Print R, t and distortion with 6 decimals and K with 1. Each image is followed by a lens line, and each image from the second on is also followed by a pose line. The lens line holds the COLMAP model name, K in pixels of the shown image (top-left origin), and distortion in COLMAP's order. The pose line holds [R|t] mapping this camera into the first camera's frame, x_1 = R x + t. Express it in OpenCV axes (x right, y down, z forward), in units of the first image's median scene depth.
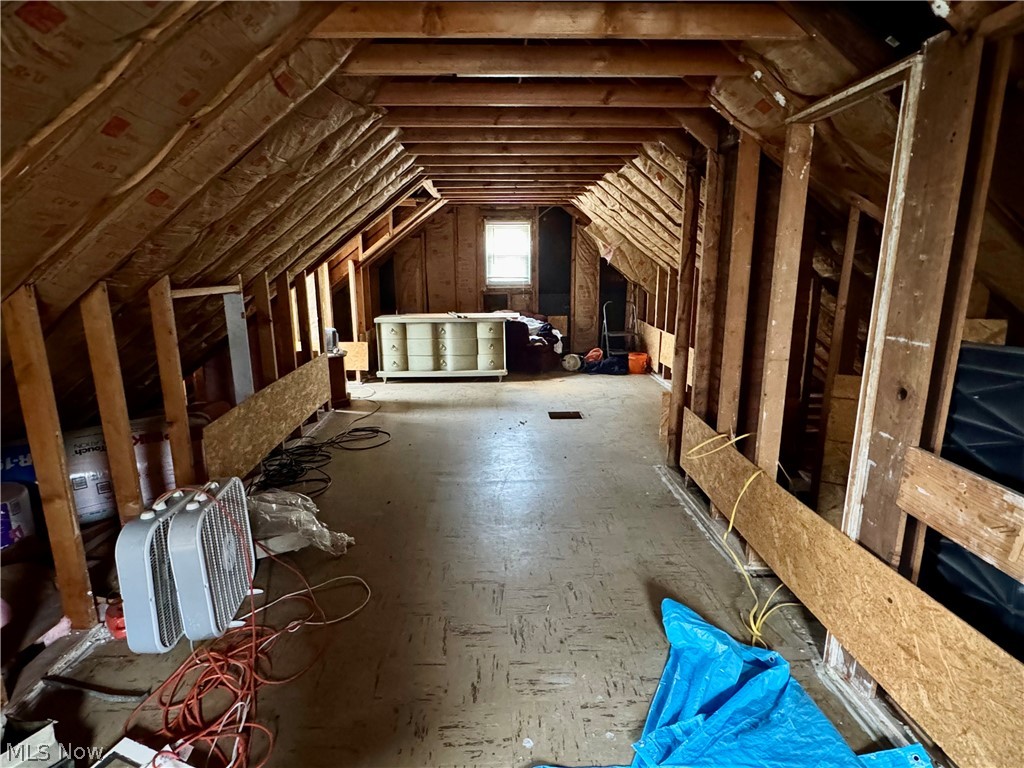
lens RADIAL K [[543.5, 0, 508.1], [0, 543.5, 383.4], [0, 0, 1]] dist [0.001616, -0.001728]
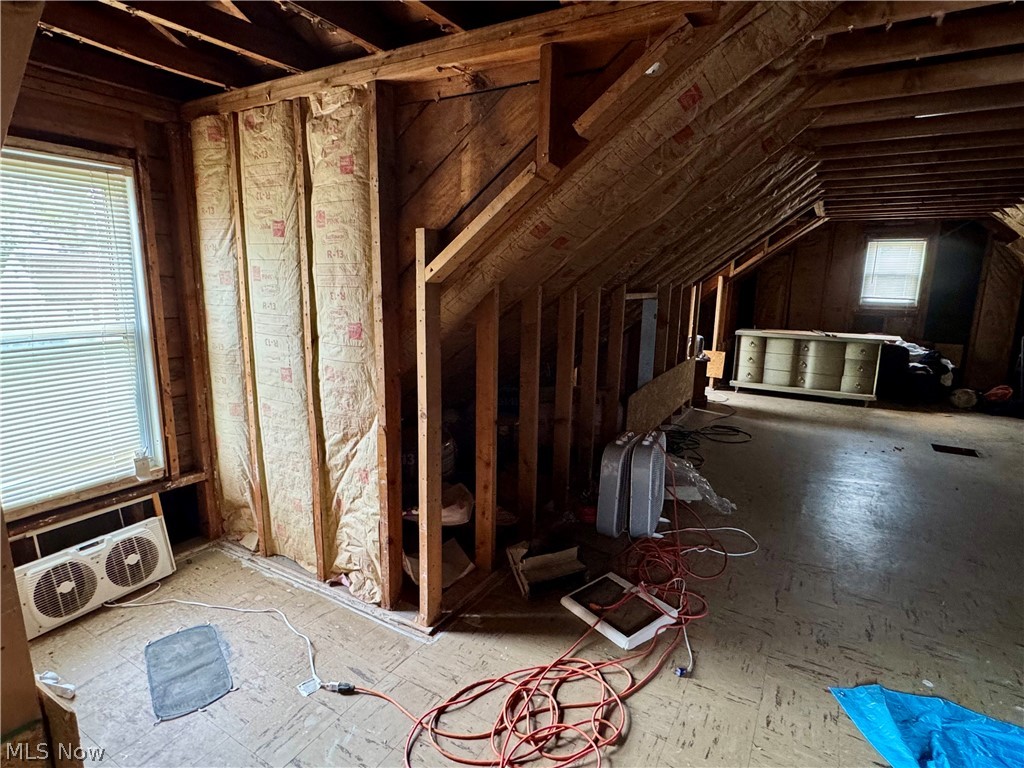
lens RADIAL K [[543.5, 0, 508.1], [0, 543.5, 383.4], [0, 0, 1]] dist [0.001616, -0.001728]
pose [[0.842894, 0.123533, -0.523707, -0.049587], [-0.138880, 0.990258, 0.010060, 0.033808], [0.519848, 0.064253, 0.851839, -0.132897]]
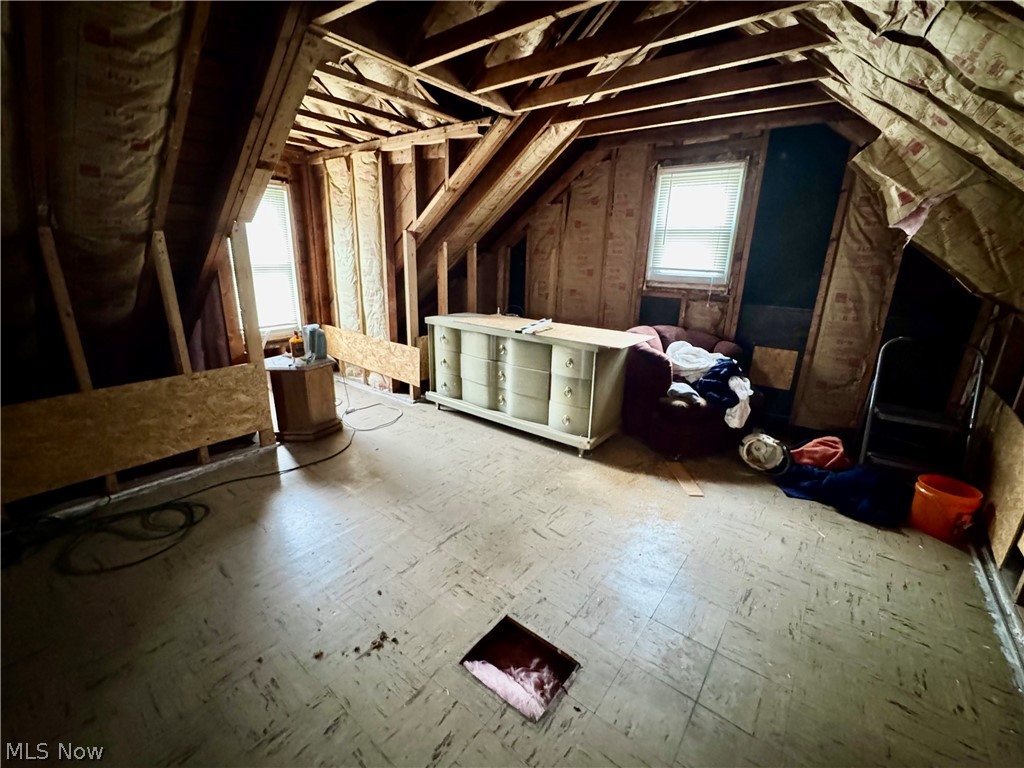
lens RADIAL K [[435.1, 0, 512.1], [0, 435.1, 381.7], [0, 0, 1]] dist [-0.001183, 0.000104]
pose [[0.770524, 0.205132, -0.603501, 0.185606], [-0.168130, 0.978677, 0.117995, -0.120108], [0.614837, 0.010549, 0.788583, 0.617667]]
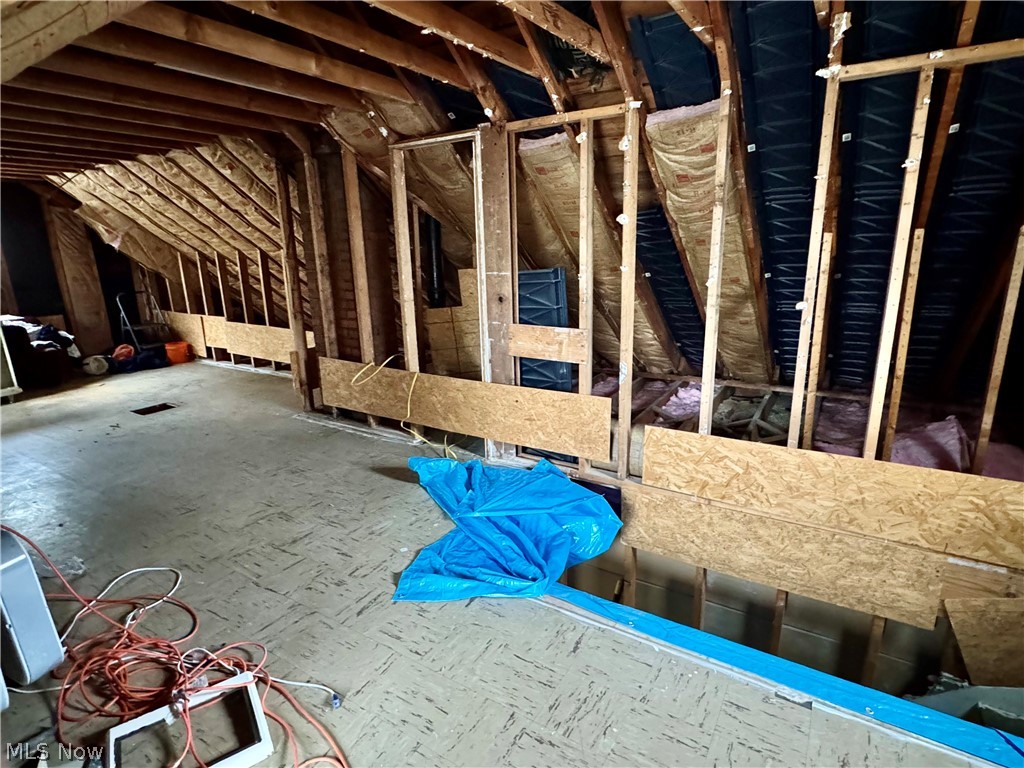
lens RADIAL K [[543.5, 0, 508.1], [0, 543.5, 383.4], [0, 0, 1]] dist [0.001616, -0.001728]
pose [[0.564443, -0.216278, 0.796636, -0.234316], [0.202990, 0.971799, 0.120008, 0.021186], [-0.800125, 0.093972, 0.592427, -0.047330]]
